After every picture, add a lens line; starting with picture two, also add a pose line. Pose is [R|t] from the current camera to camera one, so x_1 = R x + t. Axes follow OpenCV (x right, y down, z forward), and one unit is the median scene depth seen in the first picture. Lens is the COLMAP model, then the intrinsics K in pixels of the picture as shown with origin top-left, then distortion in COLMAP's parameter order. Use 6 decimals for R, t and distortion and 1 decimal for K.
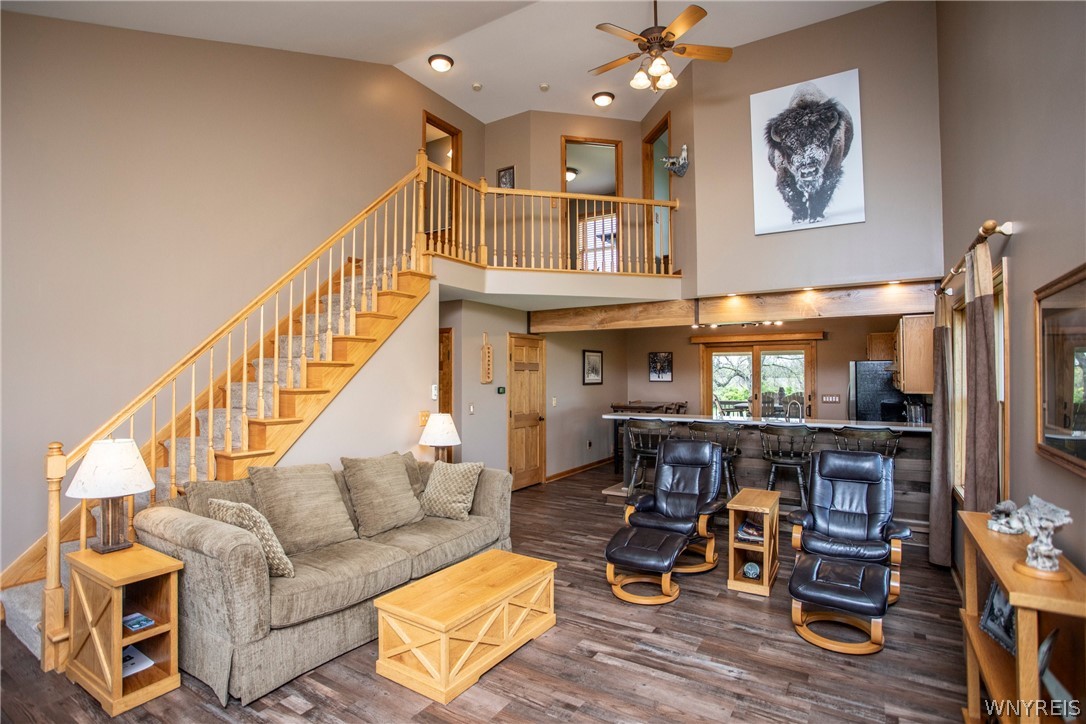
lens RADIAL K [[529.6, 0, 533.1], [0, 529.6, 357.2], [0, 0, 1]] dist [-0.073337, 0.033016]
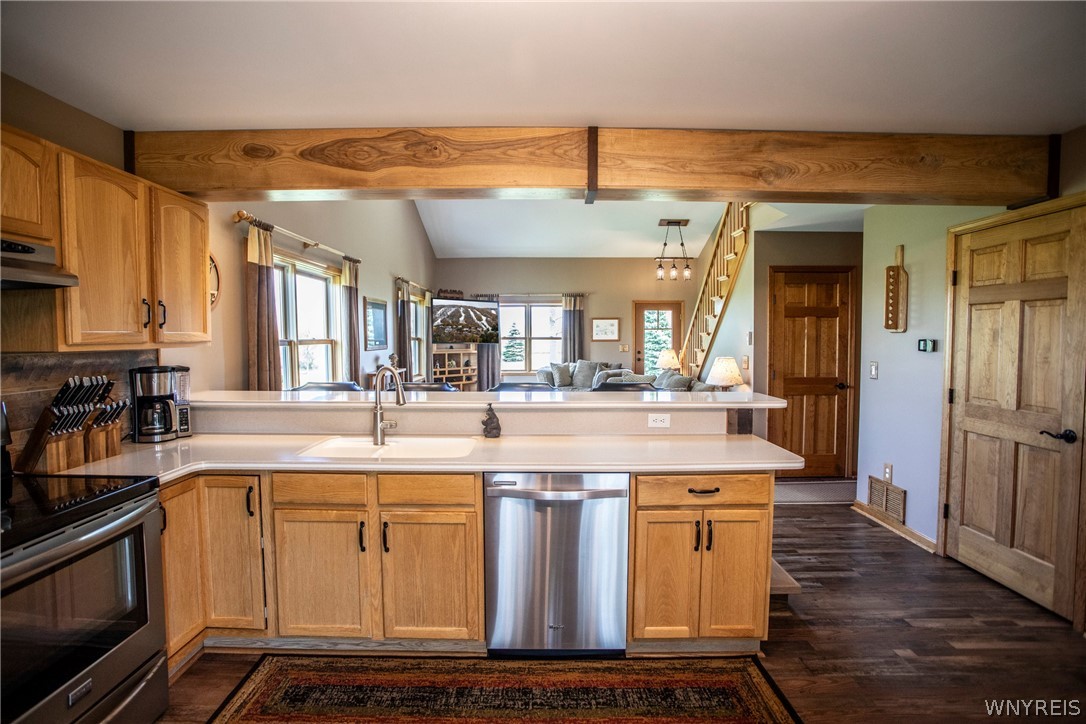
lens RADIAL K [[529.6, 0, 532.6], [0, 529.6, 355.2], [0, 0, 1]] dist [-0.073337, 0.033016]
pose [[-0.843039, 0.024259, -0.537306, 0.682427], [0.021386, 0.999704, 0.011580, 0.074636], [0.537428, -0.001729, -0.843308, 1.540565]]
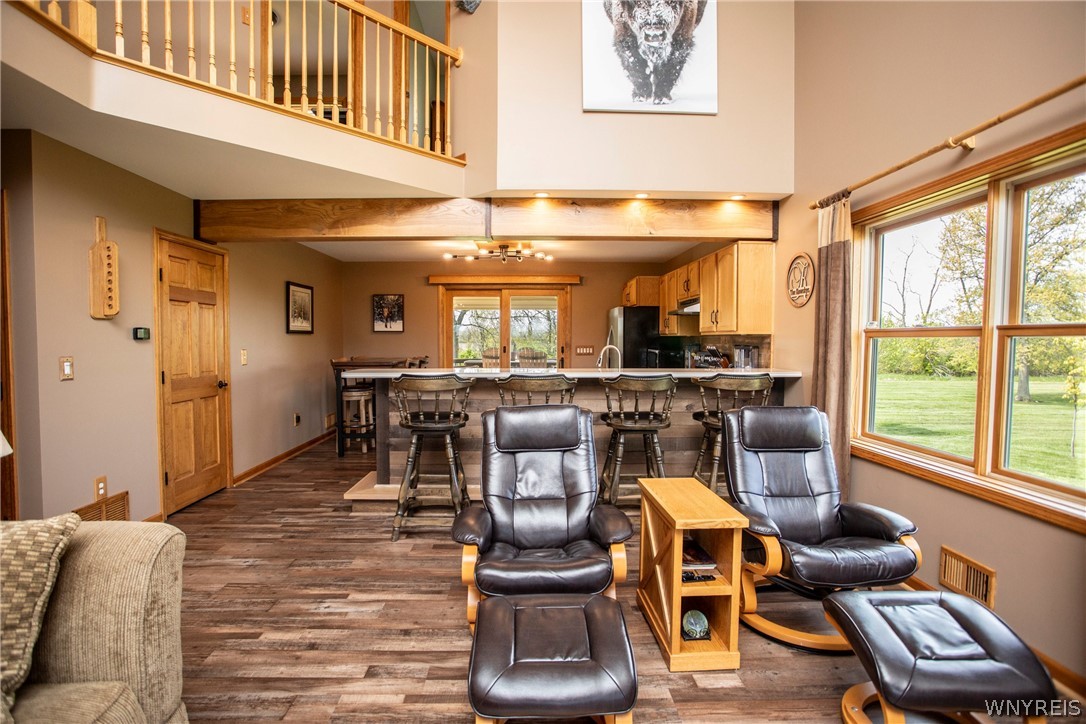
lens RADIAL K [[529.6, 0, 534.5], [0, 529.6, 353.8], [0, 0, 1]] dist [-0.073337, 0.033016]
pose [[0.827727, -0.013966, 0.560957, -0.029486], [-0.020281, 0.998292, 0.054779, 0.060252], [-0.560764, -0.056719, 0.826031, 0.453742]]
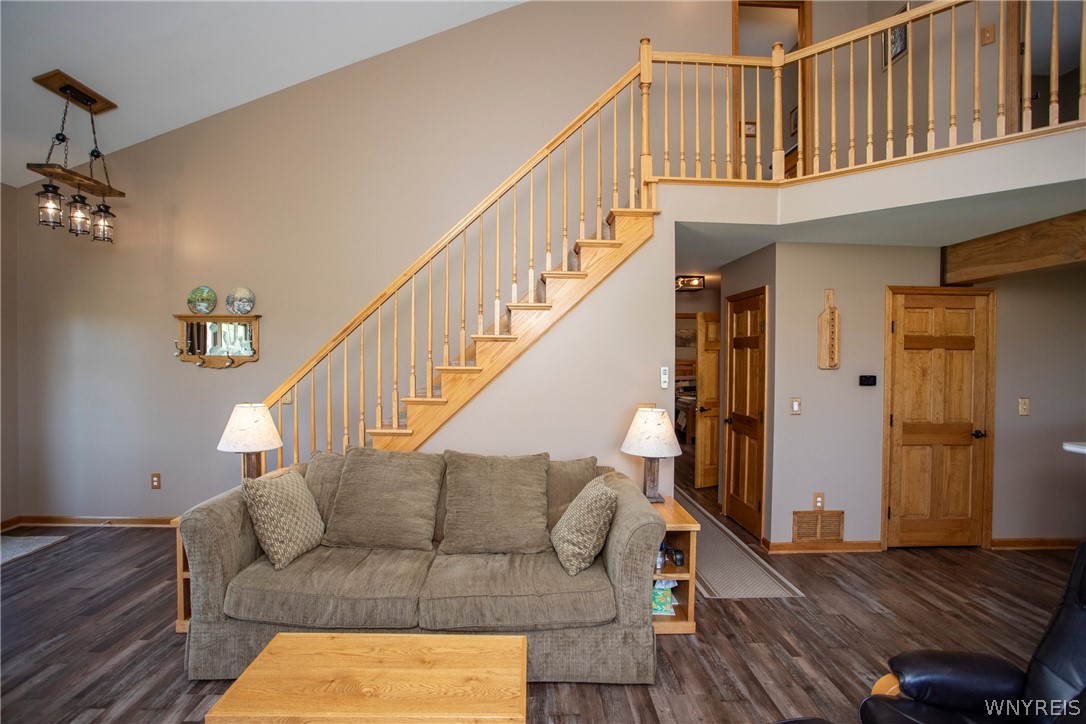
lens RADIAL K [[529.6, 0, 538.4], [0, 529.6, 356.9], [0, 0, 1]] dist [-0.073337, 0.033016]
pose [[0.572170, 0.008382, -0.820092, 0.278279], [0.017239, 0.999604, 0.022244, 0.019501], [0.819954, -0.026865, 0.571799, 0.443746]]
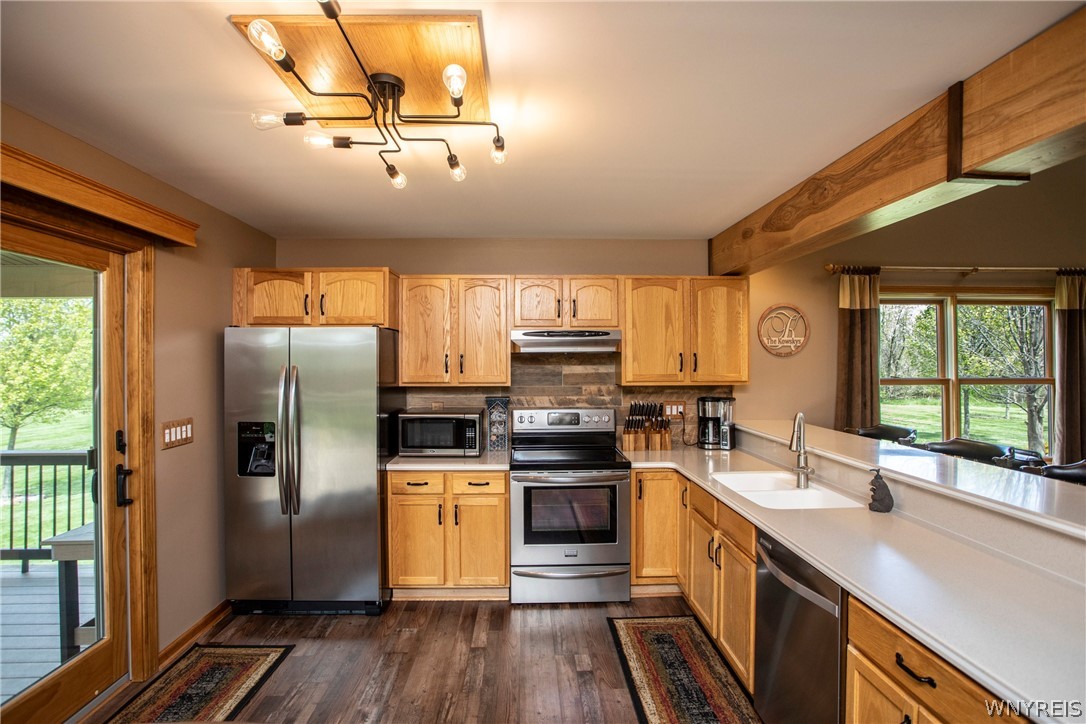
lens RADIAL K [[529.6, 0, 547.0], [0, 529.6, 358.4], [0, 0, 1]] dist [-0.073337, 0.033016]
pose [[-0.576152, 0.005691, 0.817323, 0.263835], [-0.025132, 0.999380, -0.024675, 0.053334], [-0.816956, -0.034758, -0.575651, 1.543106]]
